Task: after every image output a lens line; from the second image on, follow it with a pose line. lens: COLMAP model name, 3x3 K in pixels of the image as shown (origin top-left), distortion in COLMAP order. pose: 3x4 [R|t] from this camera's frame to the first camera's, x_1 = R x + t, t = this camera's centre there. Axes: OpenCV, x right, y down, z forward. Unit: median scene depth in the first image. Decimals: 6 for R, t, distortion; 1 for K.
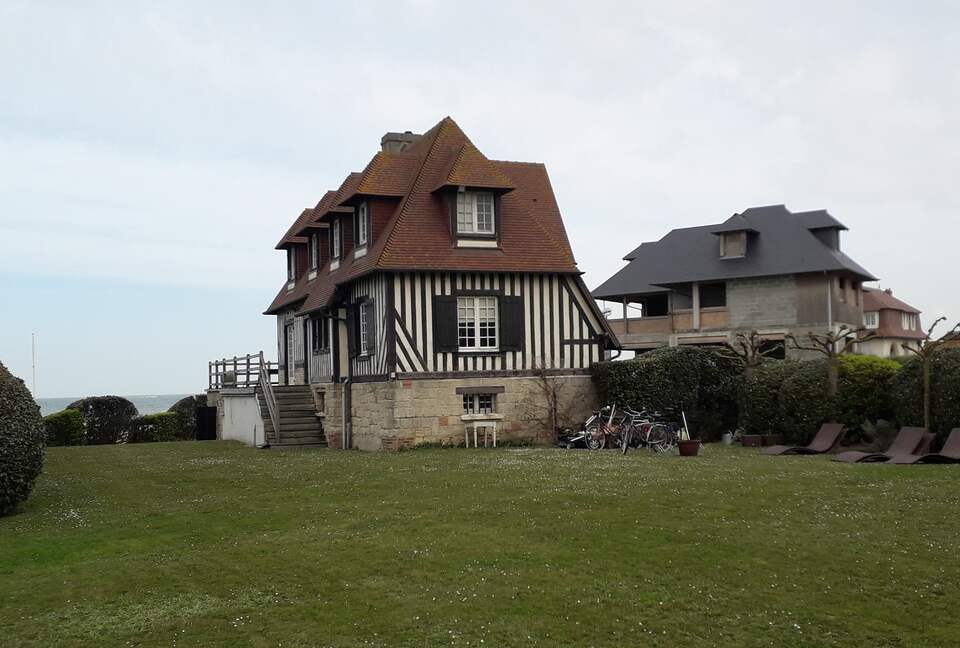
lens RADIAL K [[1062.4, 0, 480.0], [0, 1062.4, 324.0], [0, 0, 1]] dist [0.131103, -0.004051]
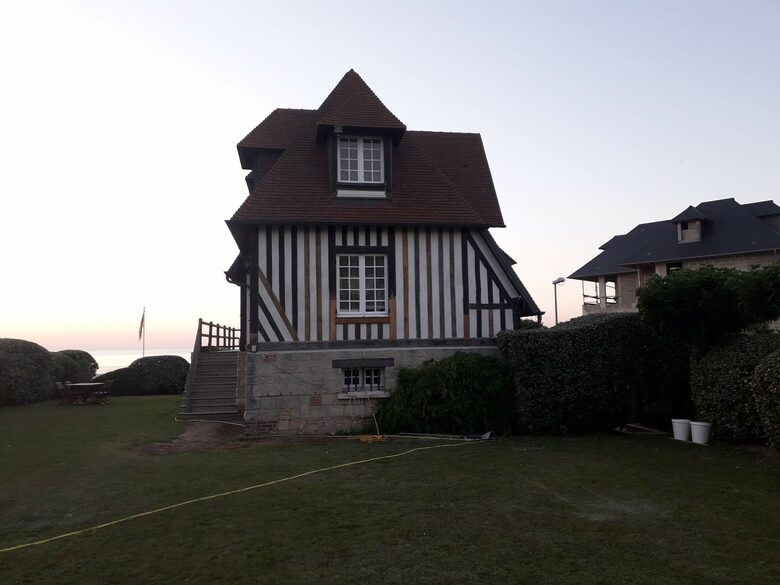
lens RADIAL K [[627.8, 0, 388.8], [0, 627.8, 261.4], [0, 0, 1]] dist [0.128771, -0.261230]
pose [[0.976598, -0.019999, -0.214141, 0.128708], [0.005140, 0.997553, -0.069726, 0.016223], [0.215012, 0.066993, 0.974311, 0.503821]]
